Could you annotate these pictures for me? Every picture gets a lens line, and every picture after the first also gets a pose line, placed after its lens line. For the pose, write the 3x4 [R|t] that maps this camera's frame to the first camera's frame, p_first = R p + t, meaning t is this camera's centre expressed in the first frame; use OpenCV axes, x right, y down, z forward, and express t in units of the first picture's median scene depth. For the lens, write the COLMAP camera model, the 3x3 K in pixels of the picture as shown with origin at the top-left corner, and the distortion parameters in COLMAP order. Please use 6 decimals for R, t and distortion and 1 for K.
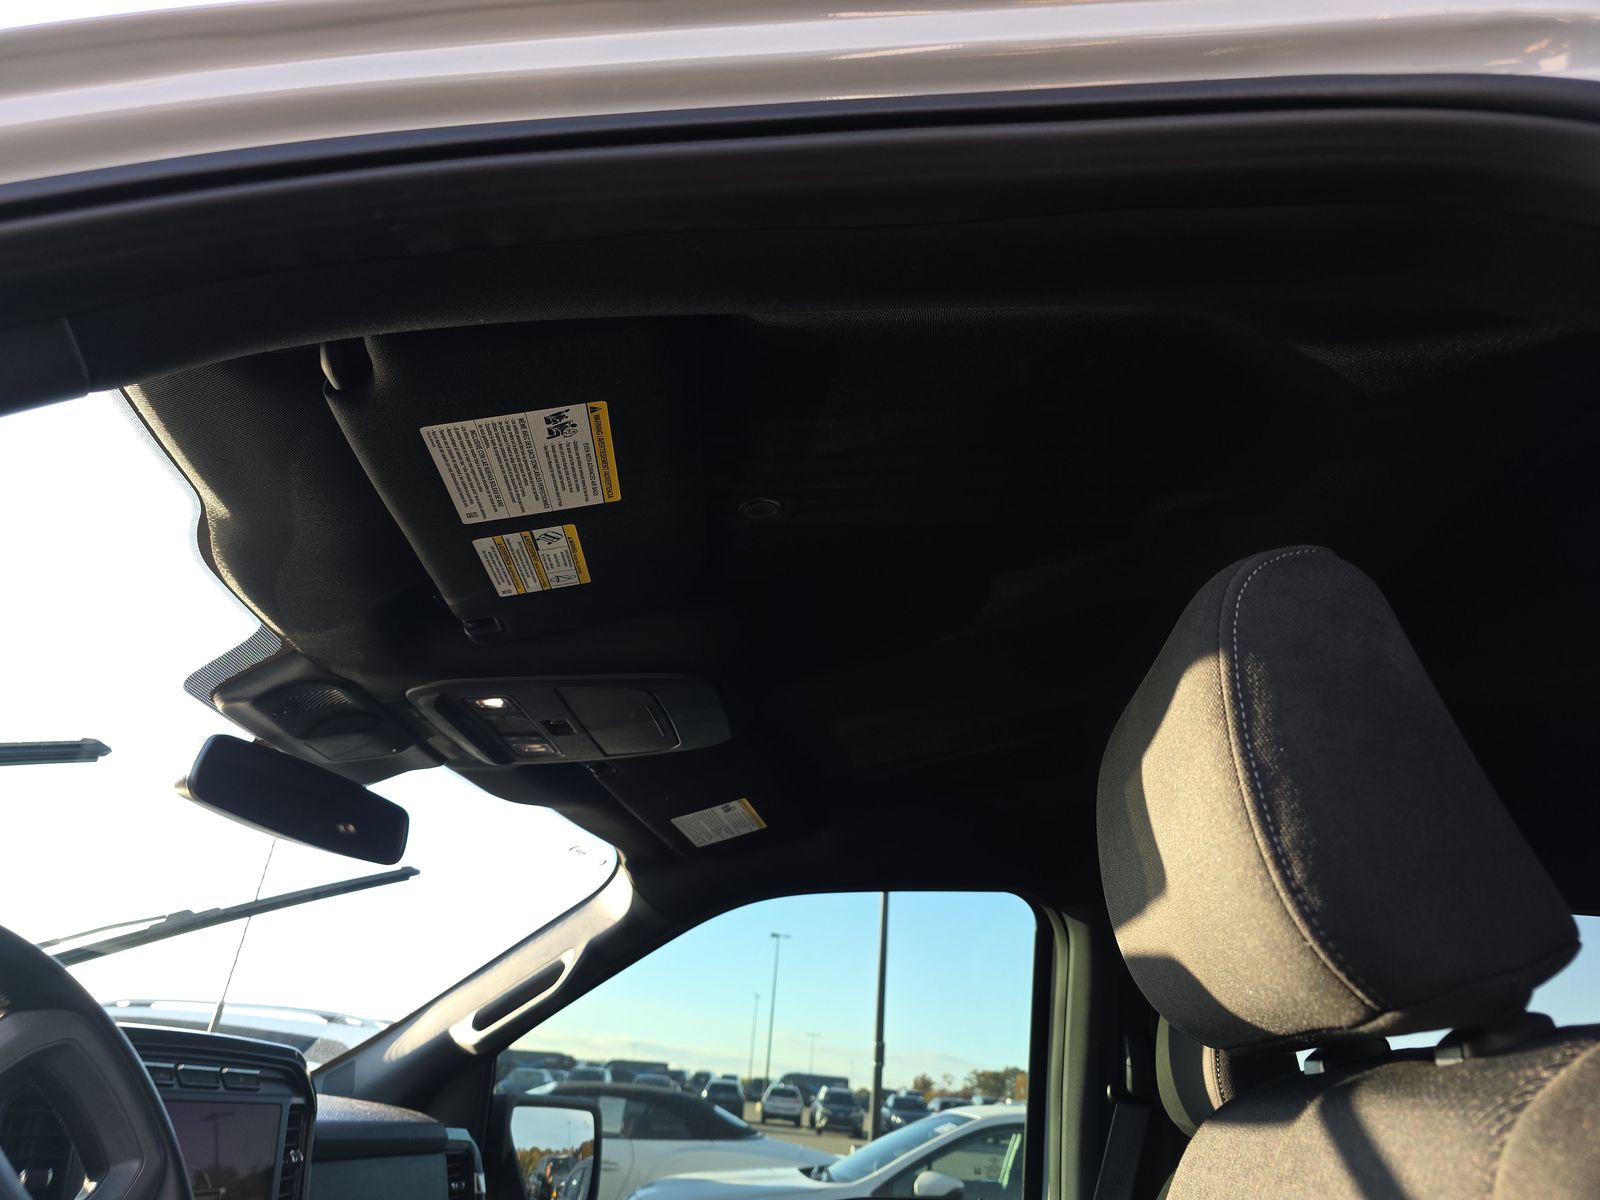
lens RADIAL K [[1120.8, 0, 806.3], [0, 1120.8, 603.1], [0, 0, 1]] dist [0.032939, -0.067608]
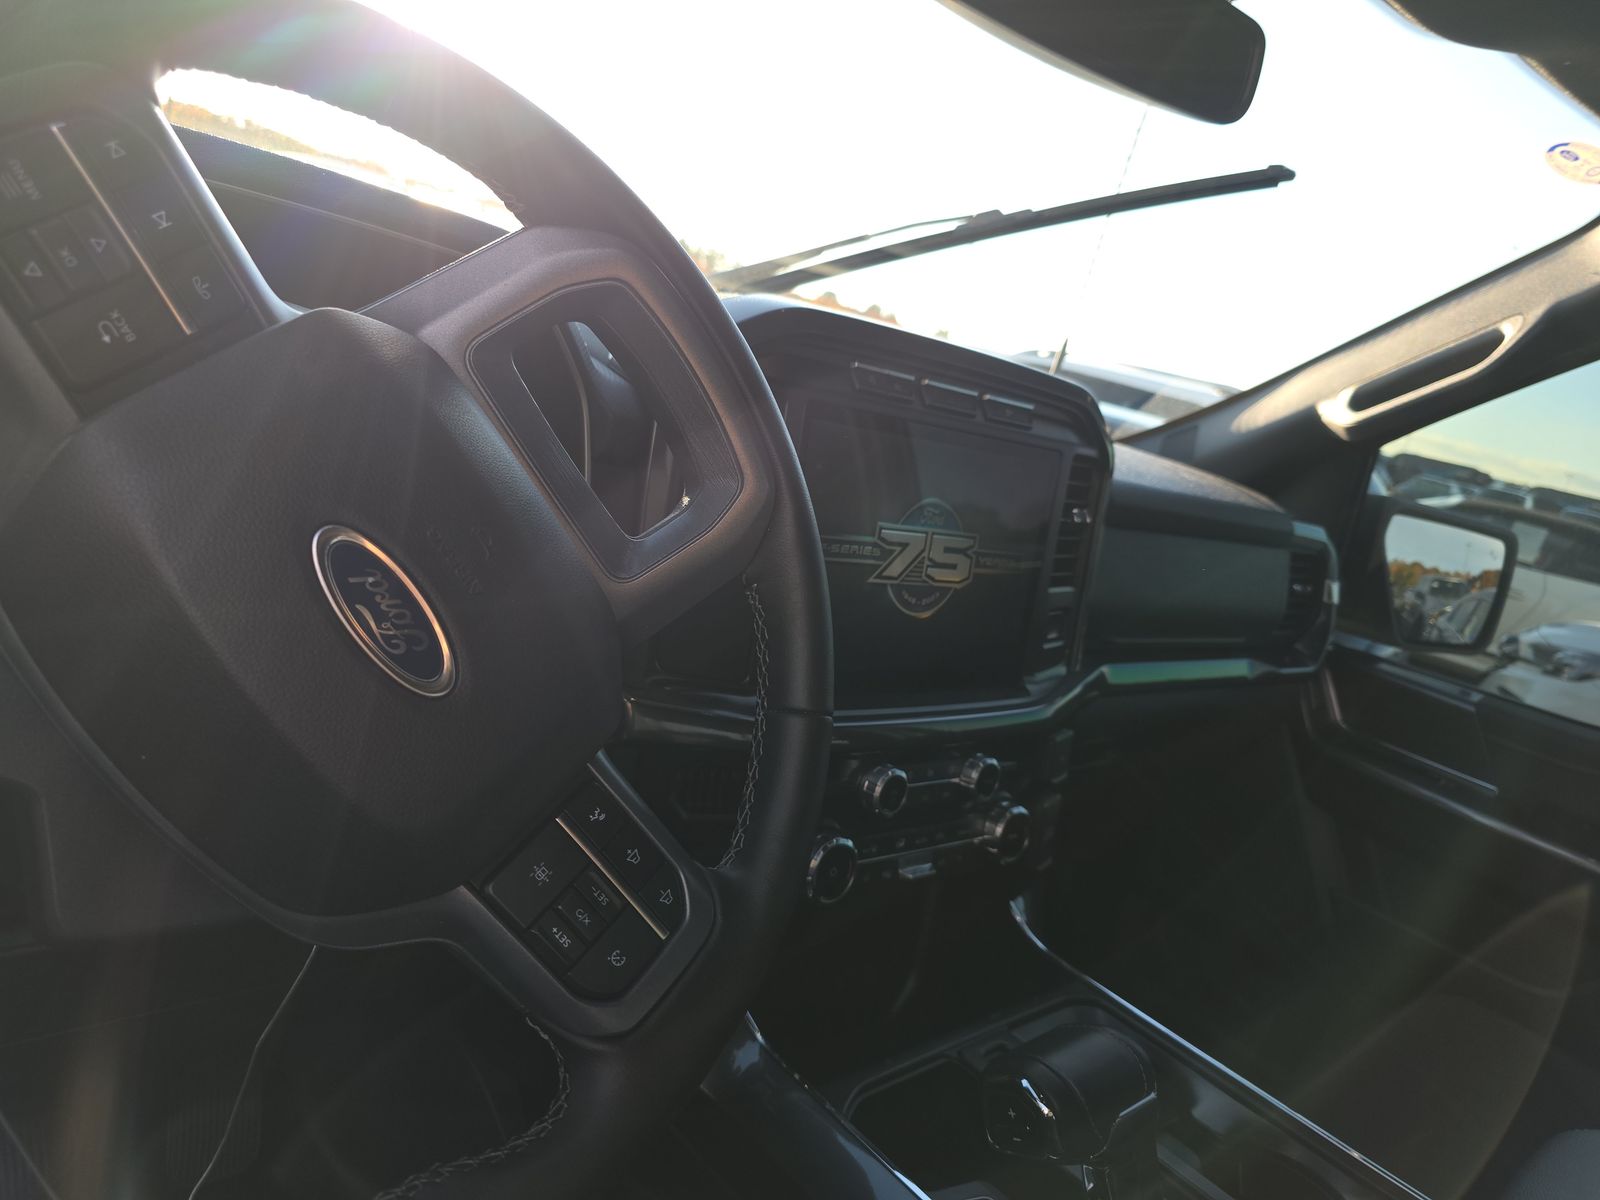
lens RADIAL K [[1123.6, 0, 806.3], [0, 1123.6, 594.3], [0, 0, 1]] dist [0.028547, 0.000660]
pose [[0.729387, 0.260231, -0.632672, -0.047943], [0.091843, 0.879200, 0.467517, 0.096951], [0.677908, -0.399107, 0.617377, 0.228814]]
